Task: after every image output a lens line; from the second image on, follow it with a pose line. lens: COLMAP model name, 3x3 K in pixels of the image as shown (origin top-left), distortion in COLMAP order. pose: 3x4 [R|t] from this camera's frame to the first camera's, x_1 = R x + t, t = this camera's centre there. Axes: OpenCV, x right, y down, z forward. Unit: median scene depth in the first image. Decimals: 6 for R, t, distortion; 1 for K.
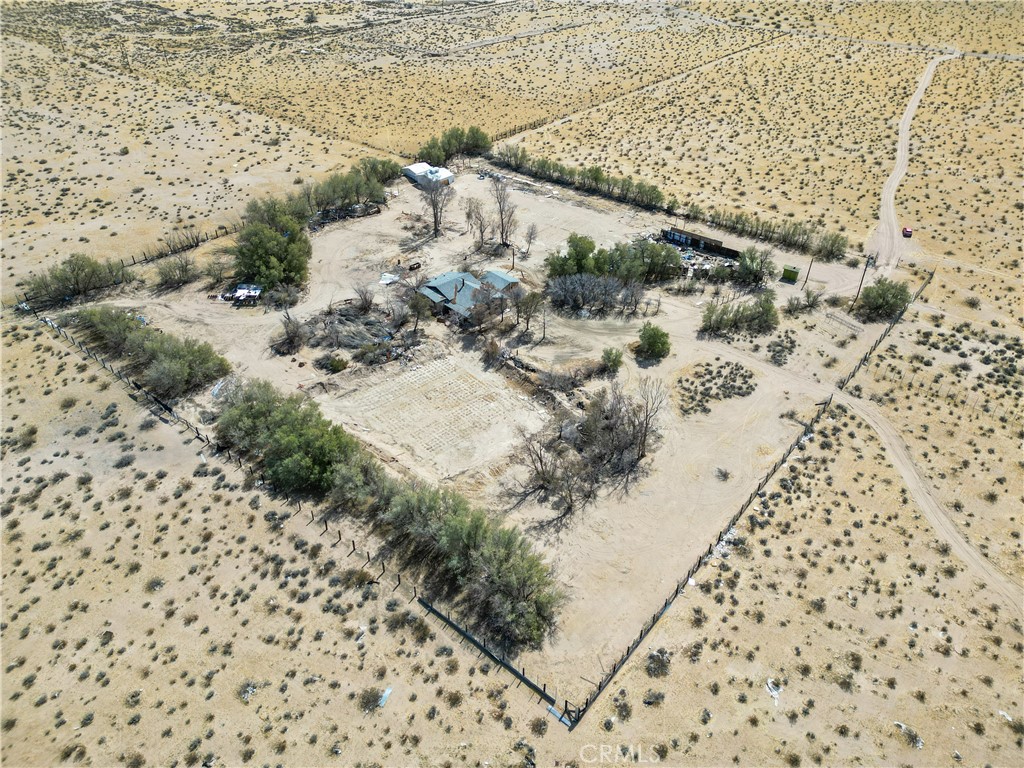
lens RADIAL K [[719.5, 0, 512.0], [0, 719.5, 384.0], [0, 0, 1]] dist [0.045300, -0.005447]
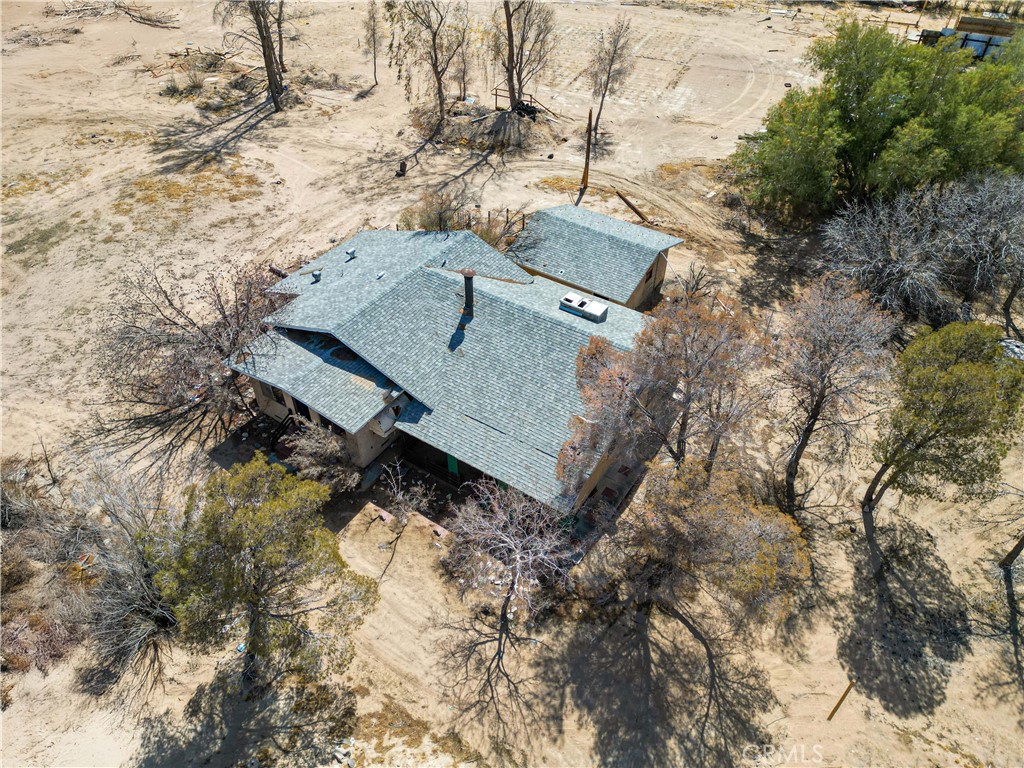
lens RADIAL K [[719.5, 0, 512.0], [0, 719.5, 384.0], [0, 0, 1]] dist [0.045300, -0.005447]
pose [[0.974780, -0.148888, 0.166239, -0.107621], [0.129082, 0.983821, 0.124232, -0.159152], [-0.182046, -0.099640, 0.978229, 0.928153]]
